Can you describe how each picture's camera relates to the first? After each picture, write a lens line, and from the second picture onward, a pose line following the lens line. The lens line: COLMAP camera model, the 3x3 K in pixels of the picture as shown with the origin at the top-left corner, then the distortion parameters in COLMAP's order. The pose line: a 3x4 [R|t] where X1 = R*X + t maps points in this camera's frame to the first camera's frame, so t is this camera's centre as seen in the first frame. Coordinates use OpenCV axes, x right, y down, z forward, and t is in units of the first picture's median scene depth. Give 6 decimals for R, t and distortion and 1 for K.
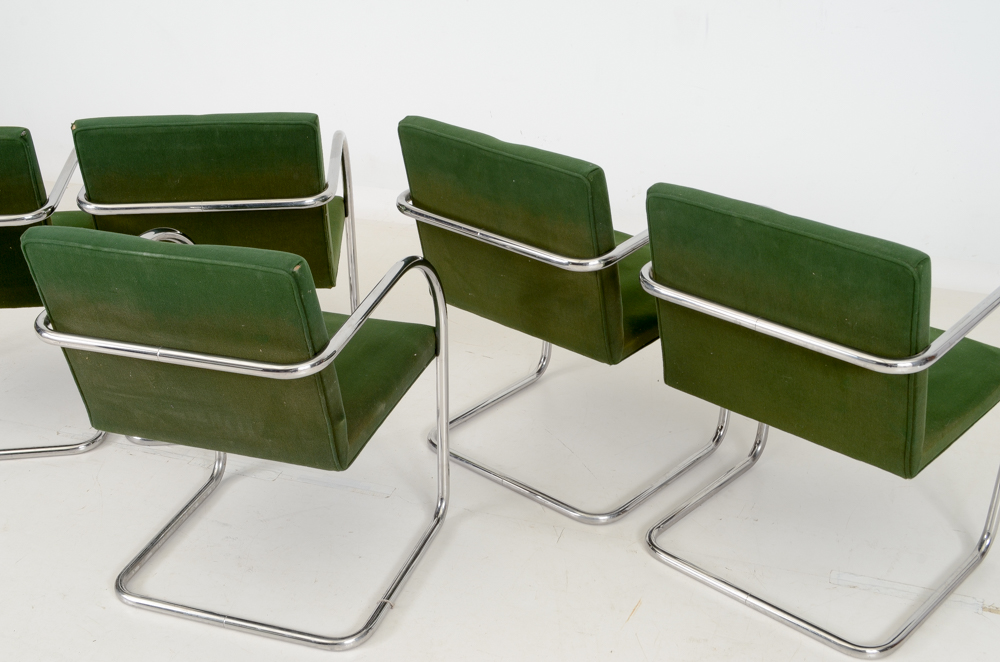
lens RADIAL K [[1203.3, 0, 500.0], [0, 1203.3, 331.0], [0, 0, 1]] dist [-0.024614, -0.050558]
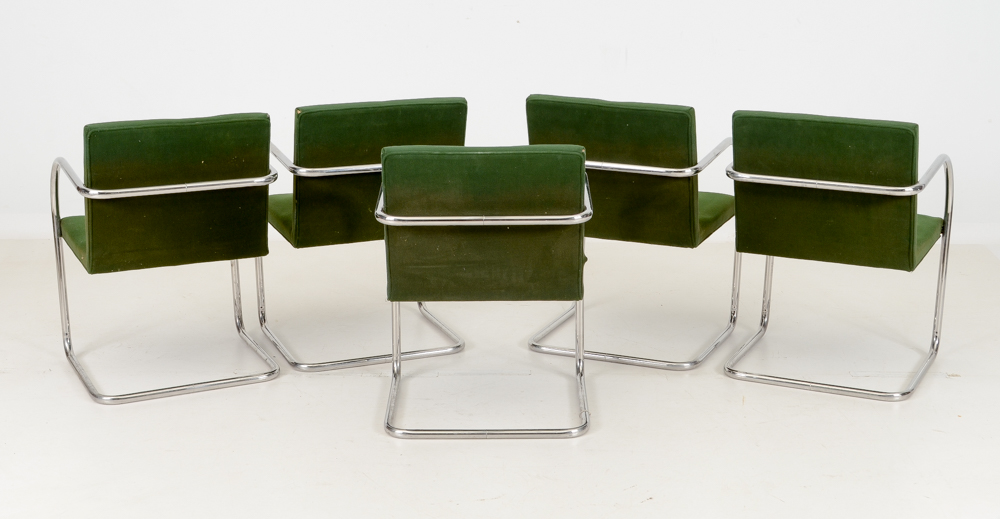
lens RADIAL K [[1480.6, 0, 500.0], [0, 1480.6, 259.5], [0, 0, 1]] dist [0.024016, 0.076789]
pose [[0.949585, -0.071528, 0.305242, -0.758112], [0.128159, 0.977124, -0.169719, 0.353259], [-0.286119, 0.200282, 0.937029, -0.698351]]
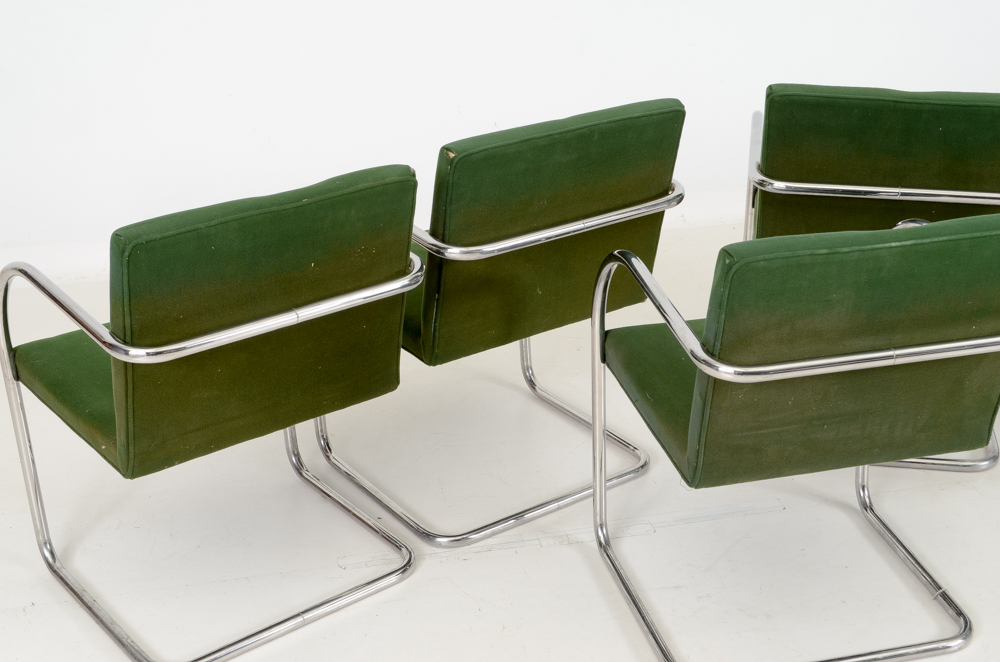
lens RADIAL K [[1409.3, 0, 500.0], [0, 1409.3, 331.0], [0, 0, 1]] dist [0.002623, -0.002423]
pose [[0.847119, -0.217671, 0.484777, -0.919909], [0.233218, 0.971995, 0.028903, -0.086449], [-0.477492, 0.088574, 0.874160, 0.202410]]
